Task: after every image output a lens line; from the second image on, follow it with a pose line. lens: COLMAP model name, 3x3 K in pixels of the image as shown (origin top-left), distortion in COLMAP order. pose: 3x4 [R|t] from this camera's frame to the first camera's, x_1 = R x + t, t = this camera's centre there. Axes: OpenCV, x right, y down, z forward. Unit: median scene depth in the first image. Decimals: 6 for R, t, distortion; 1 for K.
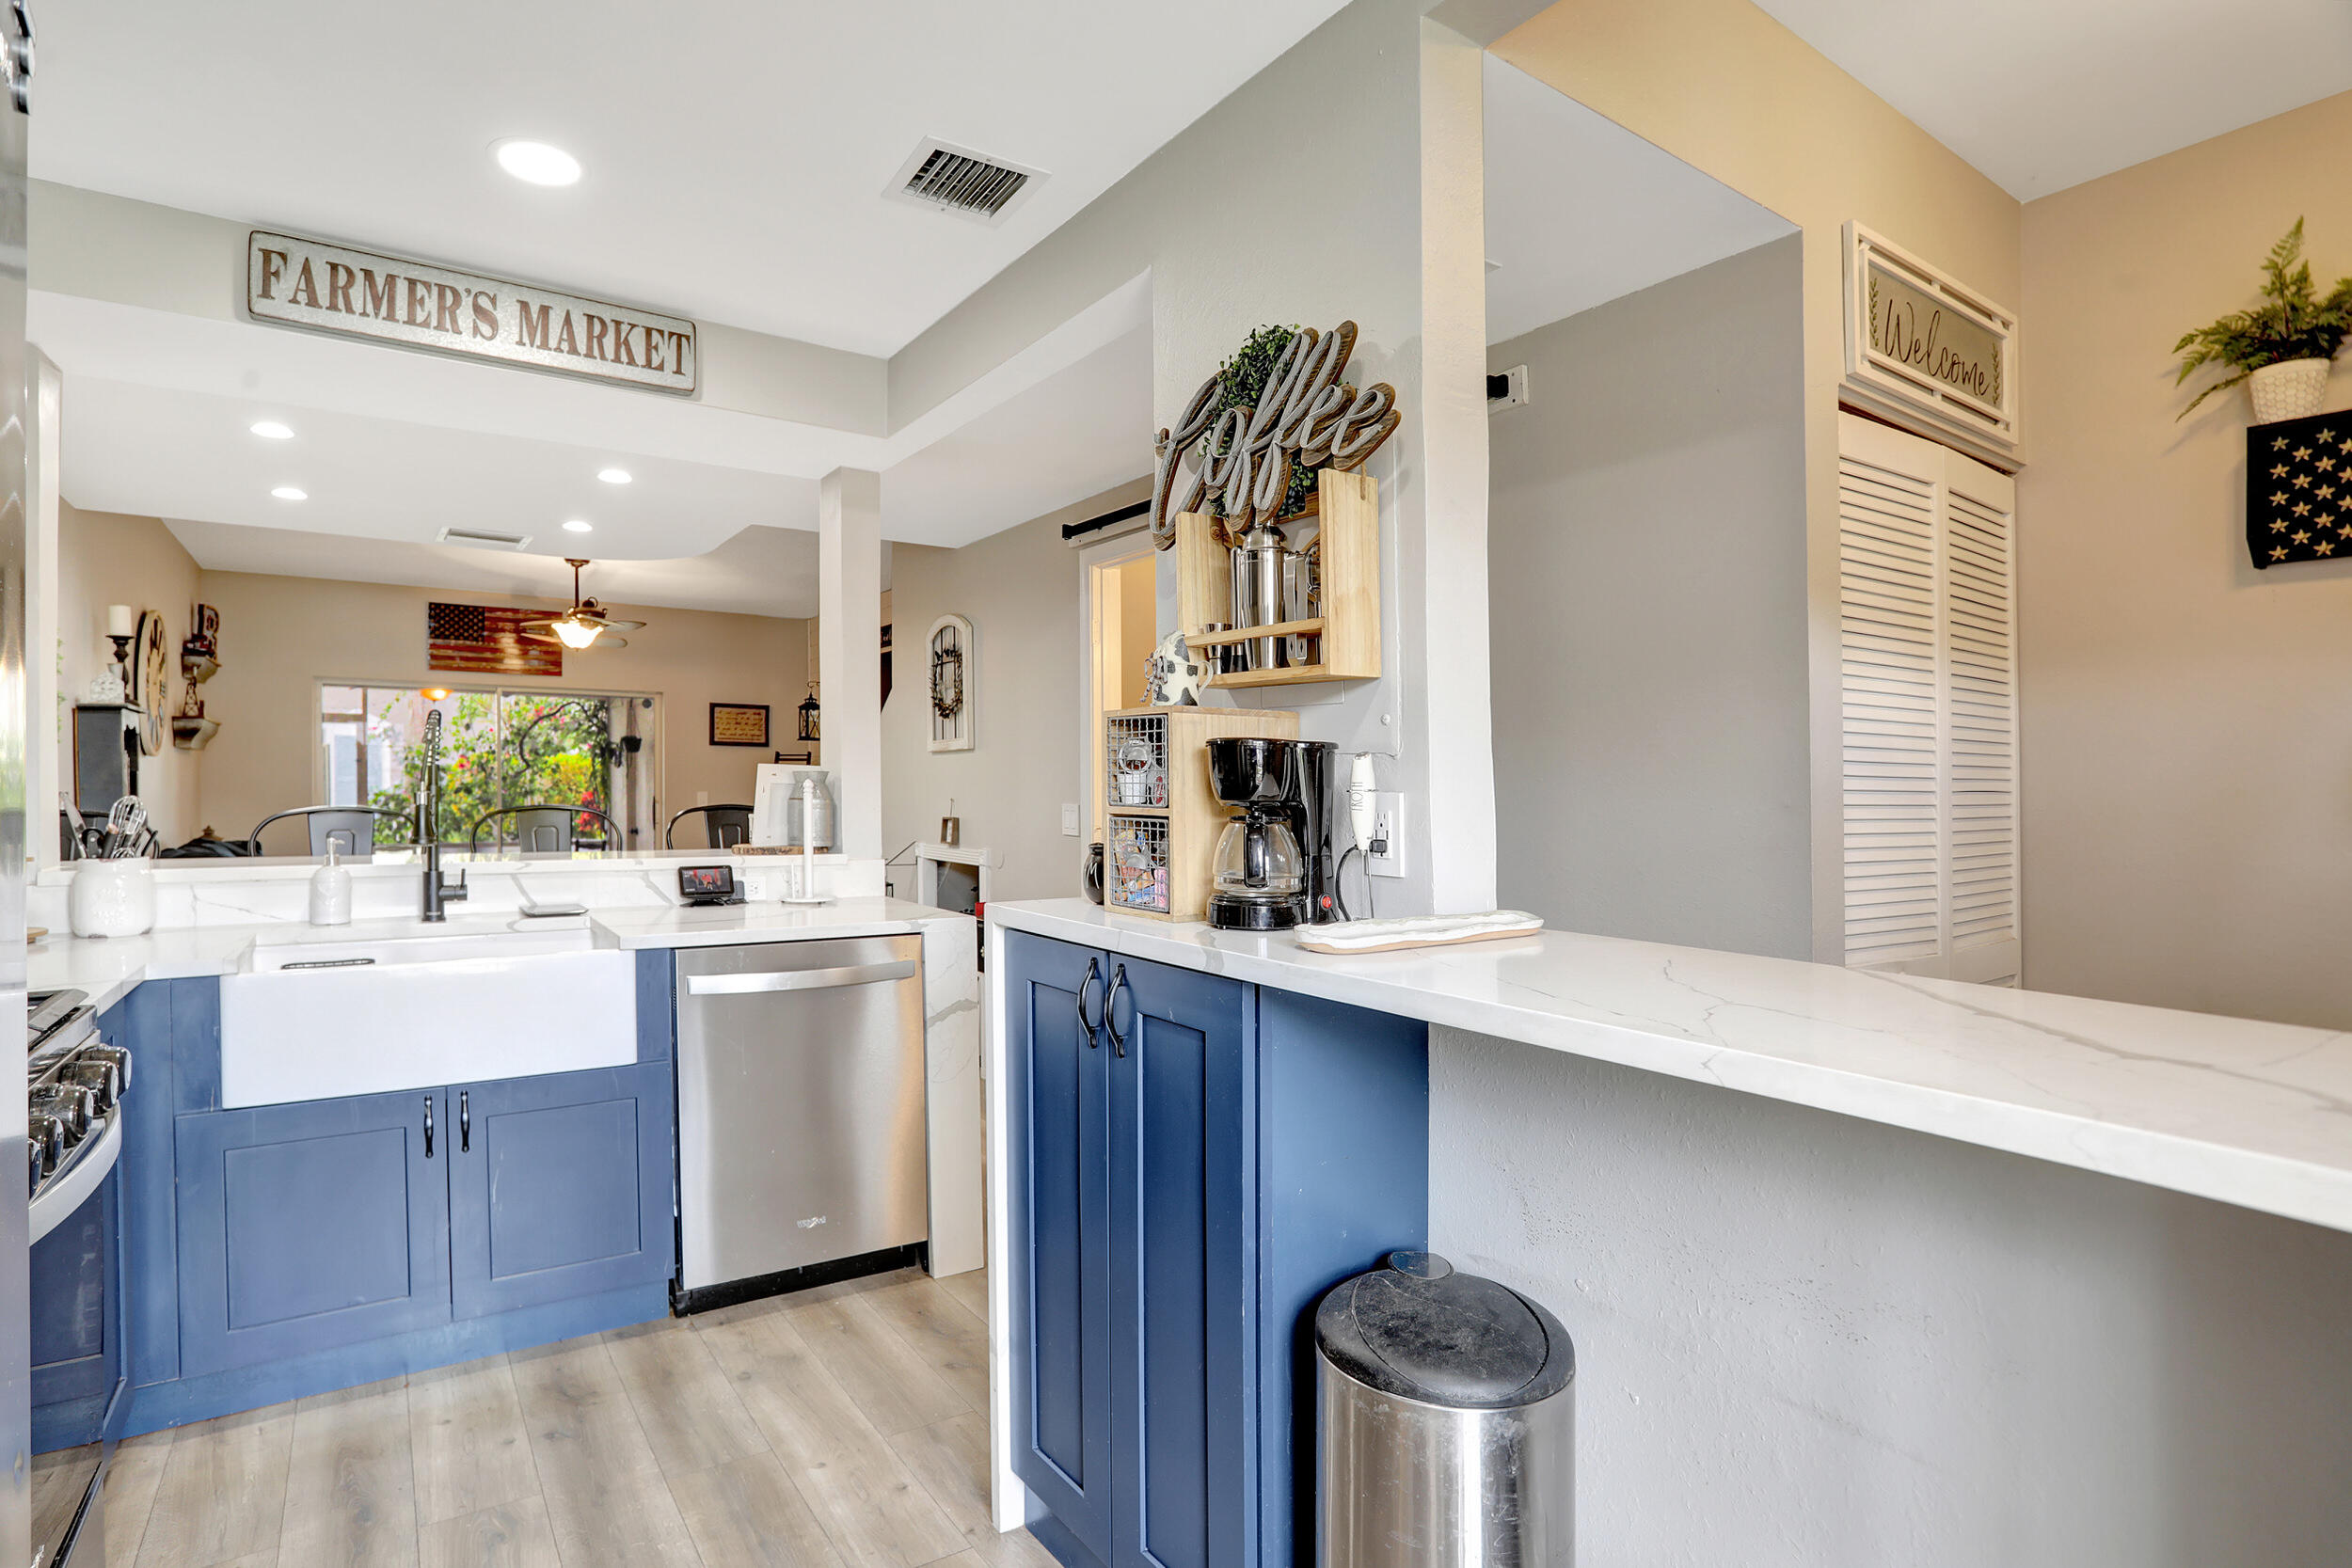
lens RADIAL K [[1195.2, 0, 1103.9], [0, 1195.2, 802.1], [0, 0, 1]] dist [-0.058202, 0.022610]
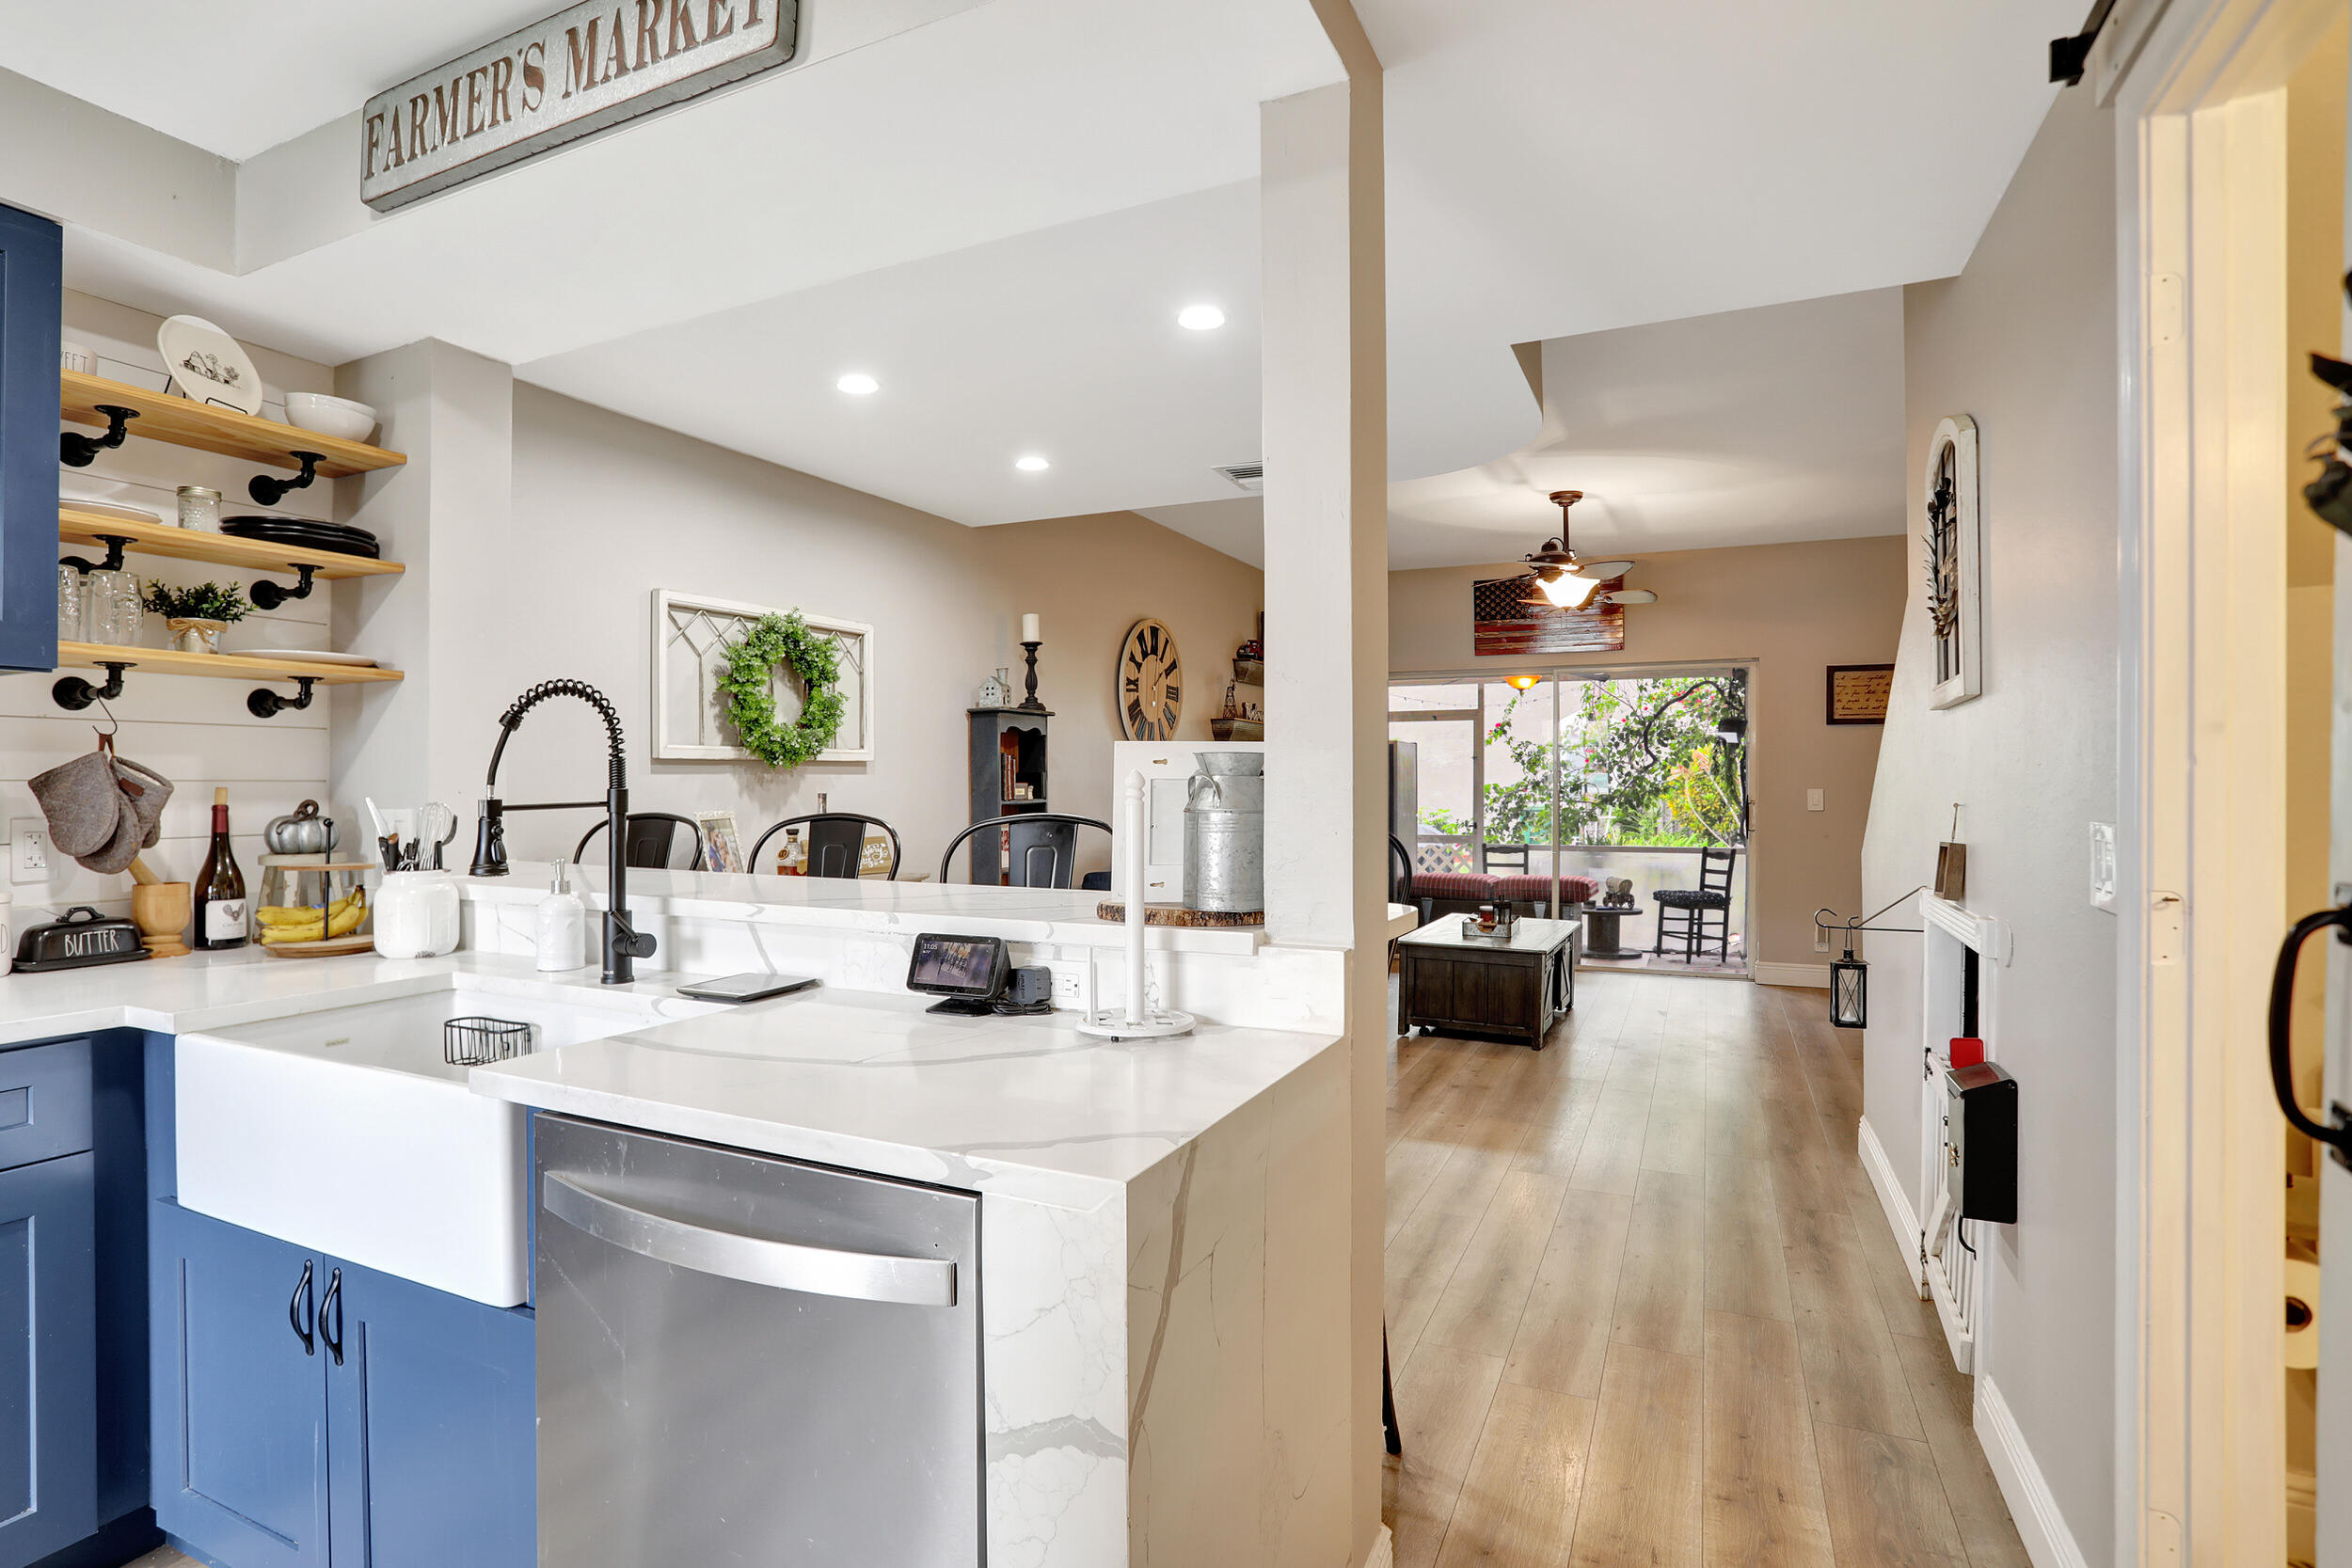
lens RADIAL K [[1195.2, 0, 1134.5], [0, 1195.2, 771.0], [0, 0, 1]] dist [-0.058202, 0.022610]
pose [[0.539708, -0.015392, -0.841712, 0.072253], [-0.003159, 0.999789, -0.020309, -0.004248], [0.841846, 0.013620, 0.539545, 0.345249]]
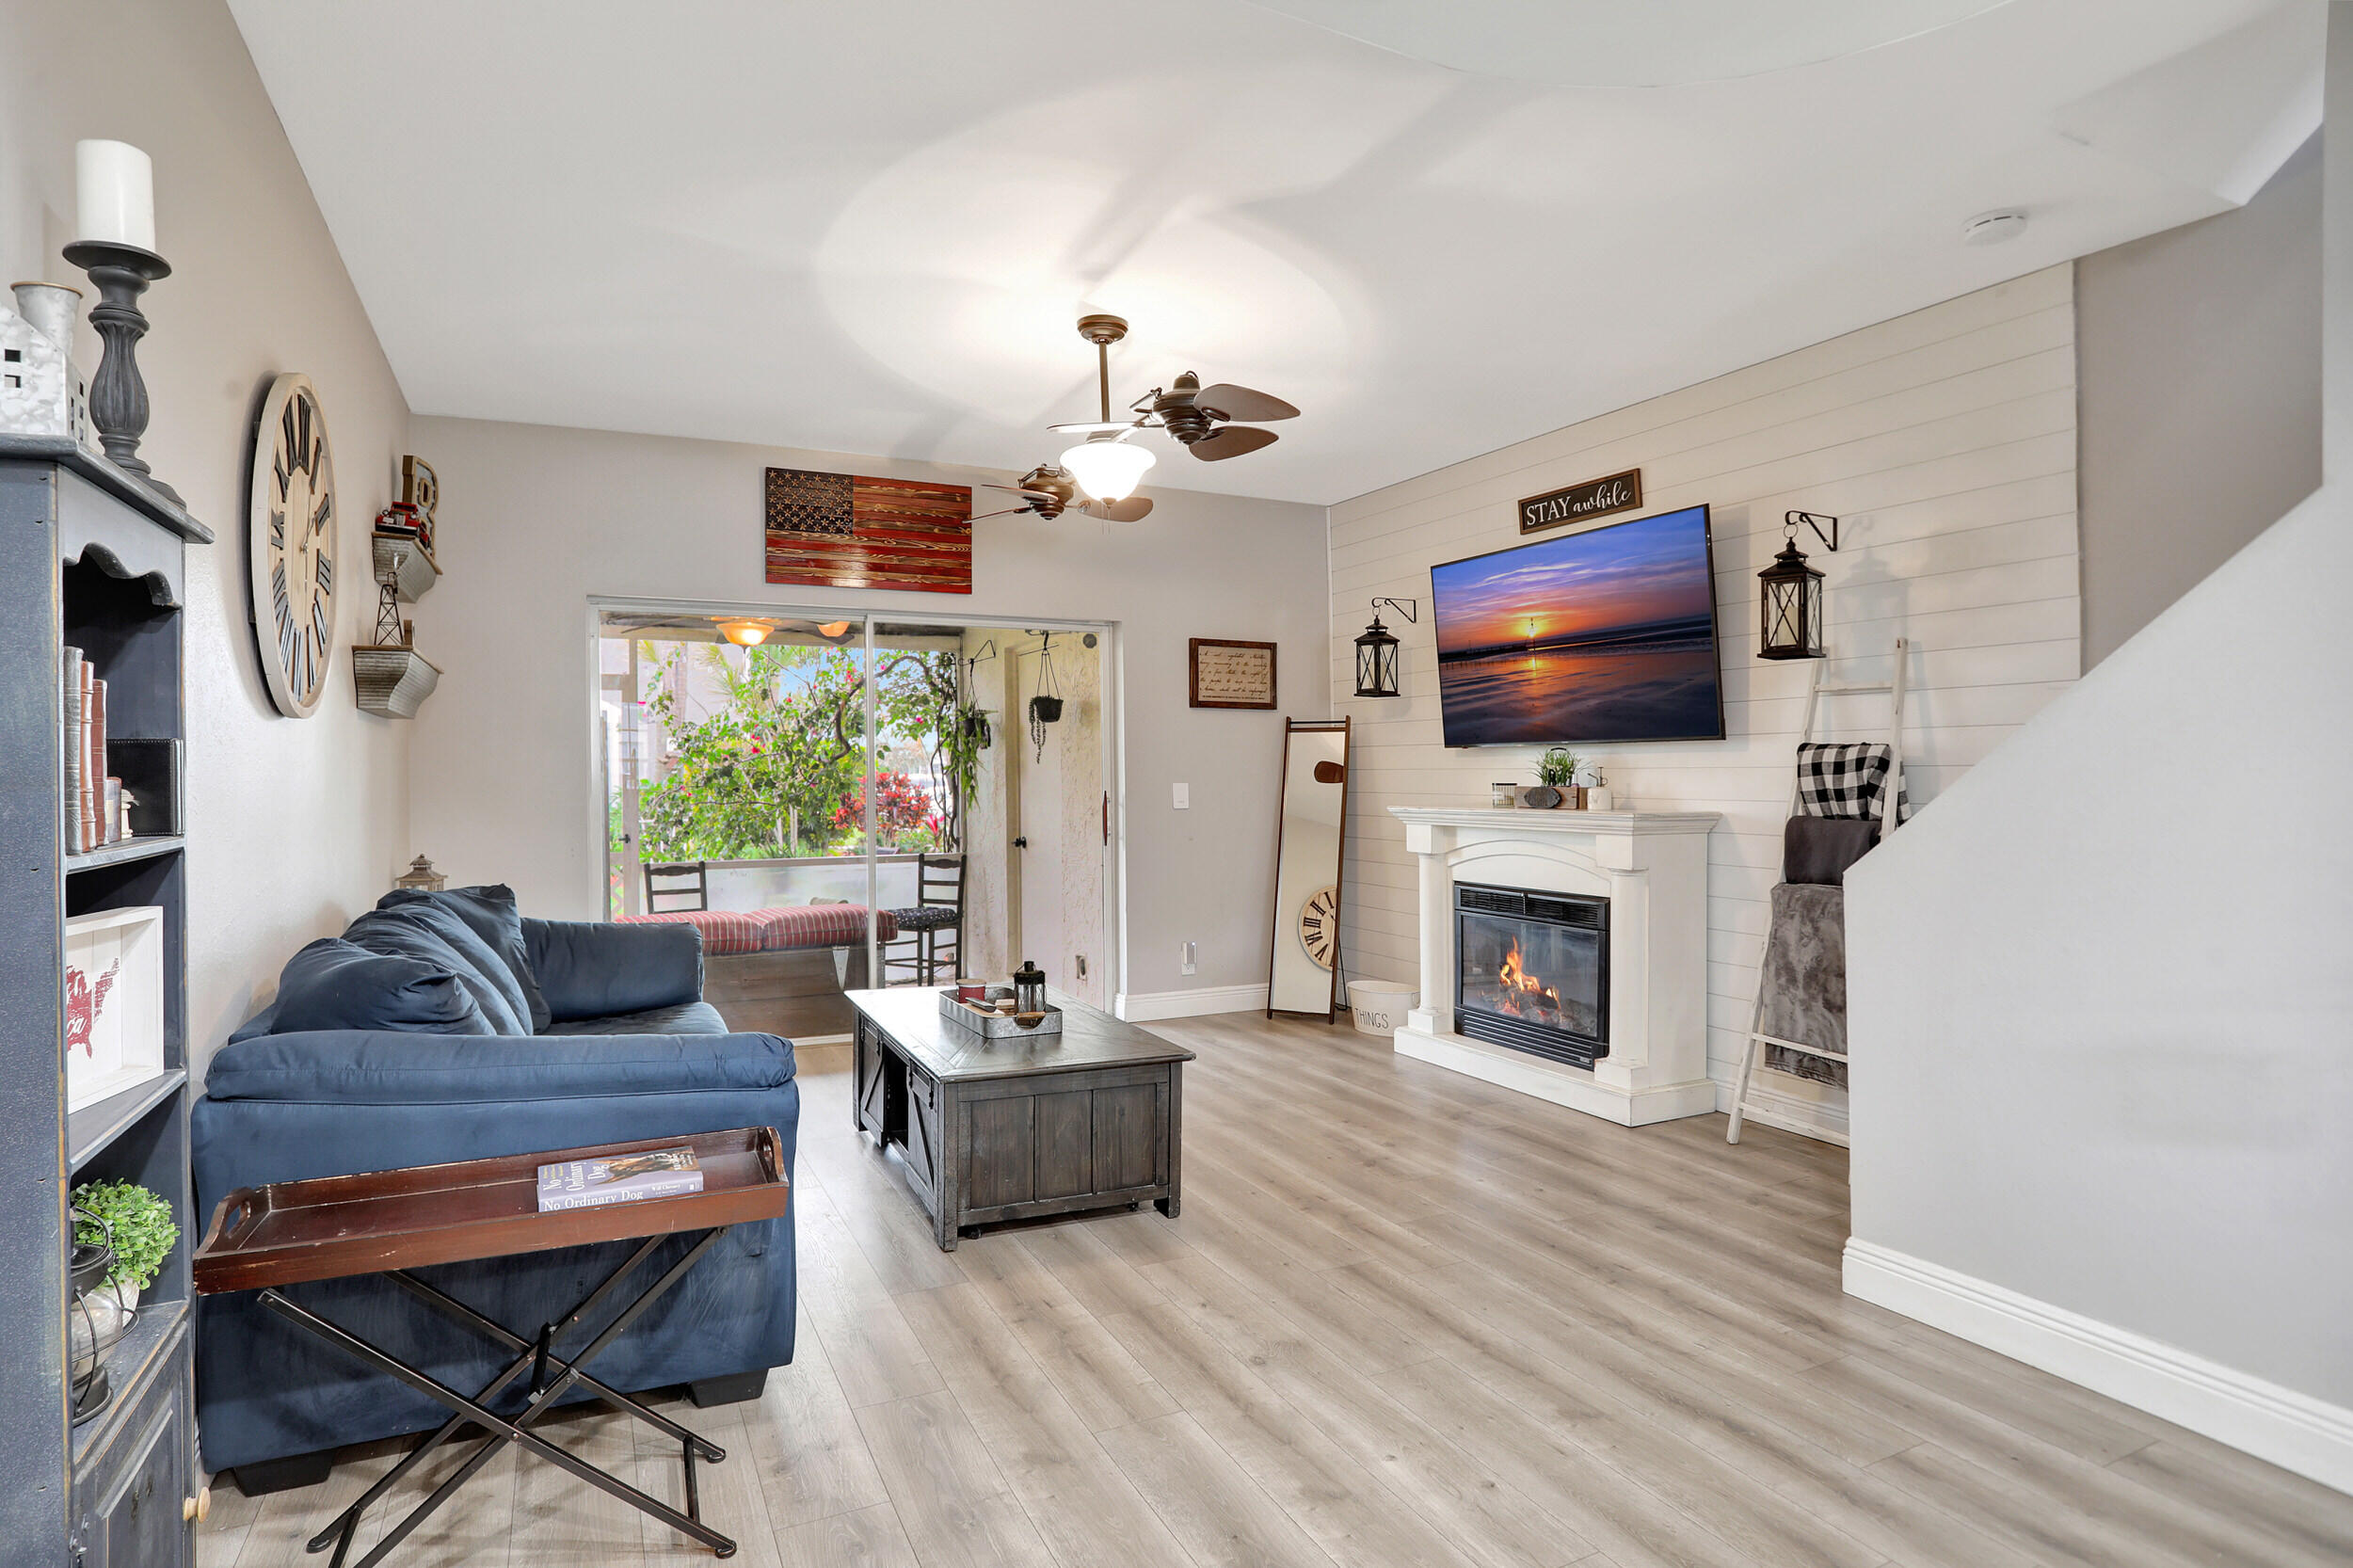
lens RADIAL K [[1195.8, 0, 1149.5], [0, 1195.8, 781.4], [0, 0, 1]] dist [-0.058202, 0.022610]
pose [[0.994460, -0.011274, -0.104508, -0.394534], [0.010782, 0.999928, -0.005271, -0.008045], [0.104560, 0.004115, 0.994510, 0.517458]]
